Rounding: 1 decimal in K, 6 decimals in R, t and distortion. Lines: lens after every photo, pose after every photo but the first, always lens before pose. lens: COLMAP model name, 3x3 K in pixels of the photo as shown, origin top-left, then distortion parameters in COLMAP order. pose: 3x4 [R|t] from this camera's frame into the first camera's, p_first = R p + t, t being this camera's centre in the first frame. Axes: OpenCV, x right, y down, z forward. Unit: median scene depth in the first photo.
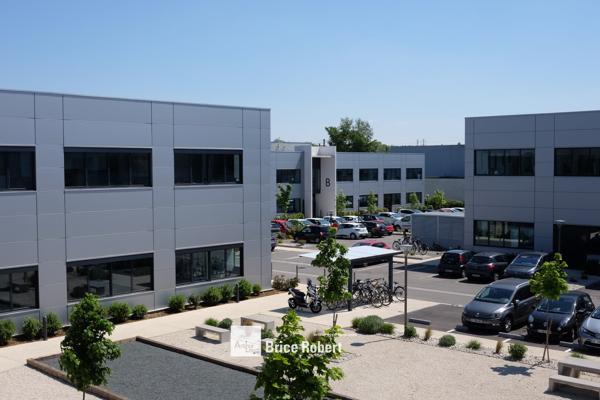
lens RADIAL K [[725.8, 0, 299.8], [0, 725.8, 200.1], [0, 0, 1]] dist [-0.021737, 0.000000]
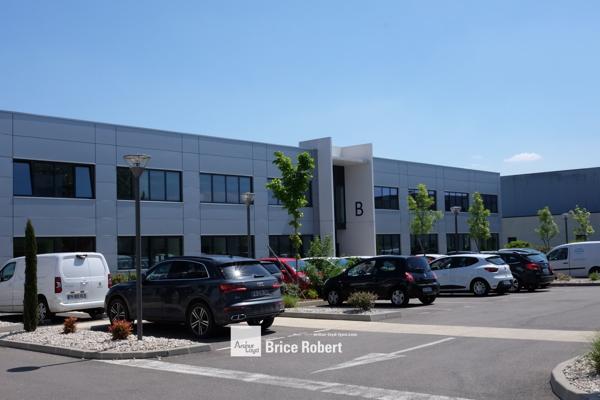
lens RADIAL K [[725.8, 0, 300.3], [0, 725.8, 200.7], [0, 0, 1]] dist [-0.021737, 0.000000]
pose [[0.999372, -0.031353, 0.016480, -0.022944], [0.033022, 0.993010, -0.113318, 0.044332], [-0.012812, 0.113791, 0.993422, 0.622366]]
